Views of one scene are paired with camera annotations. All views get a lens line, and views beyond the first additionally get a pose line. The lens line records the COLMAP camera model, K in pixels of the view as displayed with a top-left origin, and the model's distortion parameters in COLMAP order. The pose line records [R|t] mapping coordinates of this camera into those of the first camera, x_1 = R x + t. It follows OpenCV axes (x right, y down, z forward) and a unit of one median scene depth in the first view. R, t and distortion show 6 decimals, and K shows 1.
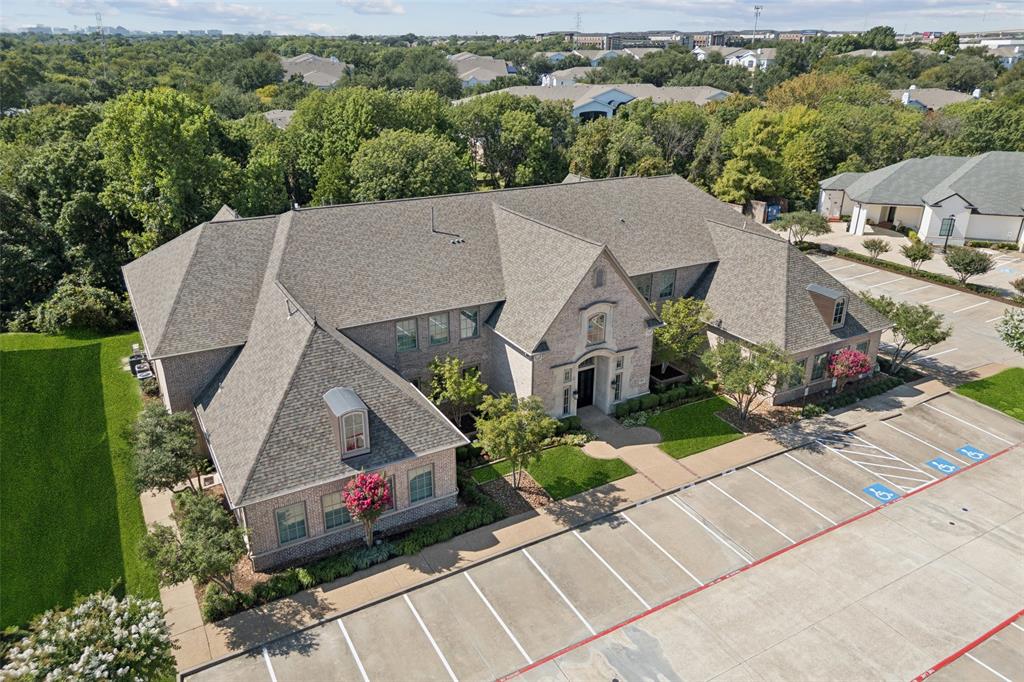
lens RADIAL K [[732.7, 0, 507.5], [0, 732.7, 357.5], [0, 0, 1]] dist [0.075628, -0.074864]
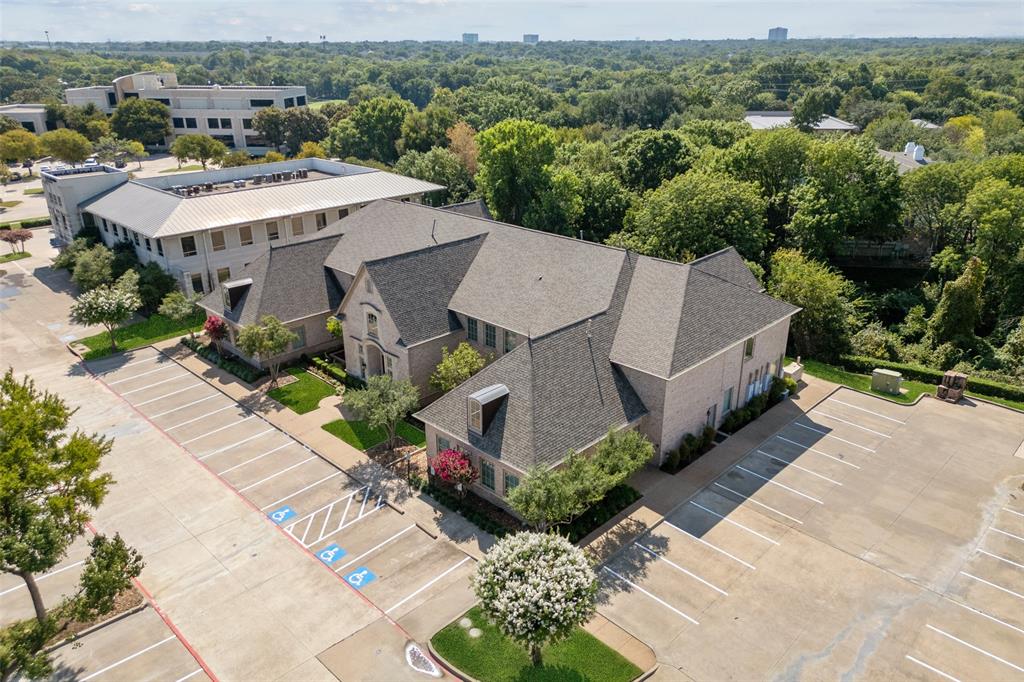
lens RADIAL K [[730.7, 0, 509.3], [0, 730.7, 338.6], [0, 0, 1]] dist [0.061261, -0.058368]
pose [[0.265442, 0.346362, -0.899763, 1.429875], [-0.384646, 0.893798, 0.230590, -0.429748], [0.884075, 0.284882, 0.370478, 0.760978]]
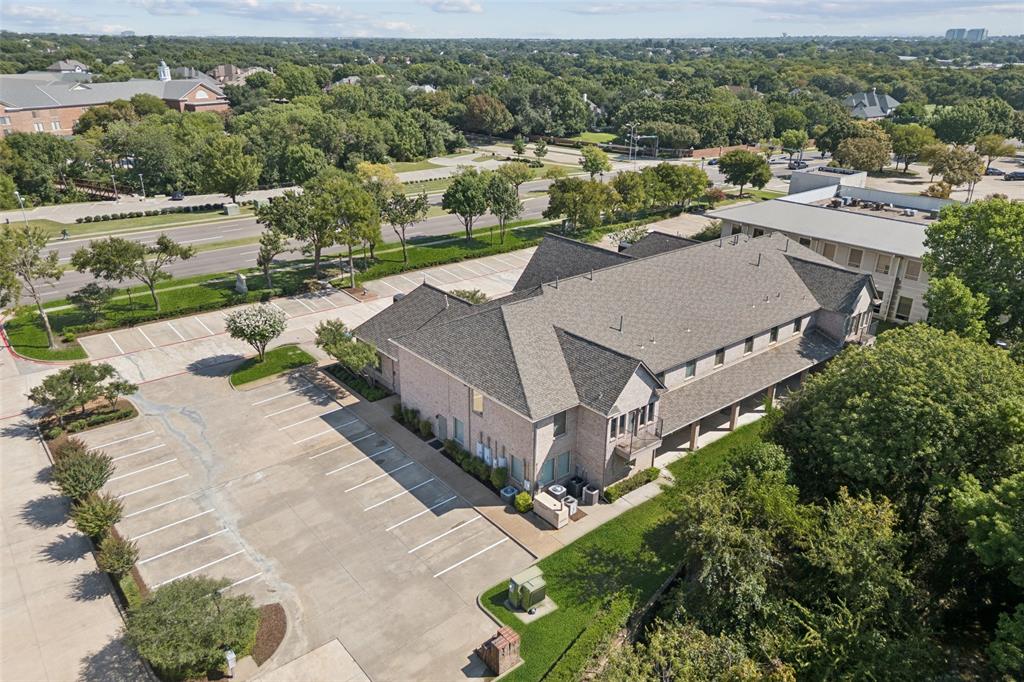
lens RADIAL K [[719.4, 0, 509.4], [0, 719.4, 341.1], [0, 0, 1]] dist [0.067314, -0.067265]
pose [[-0.985629, 0.047259, -0.162182, 0.535260], [-0.085223, 0.689829, 0.718939, -1.257430], [0.145854, 0.722428, -0.675888, 2.388050]]
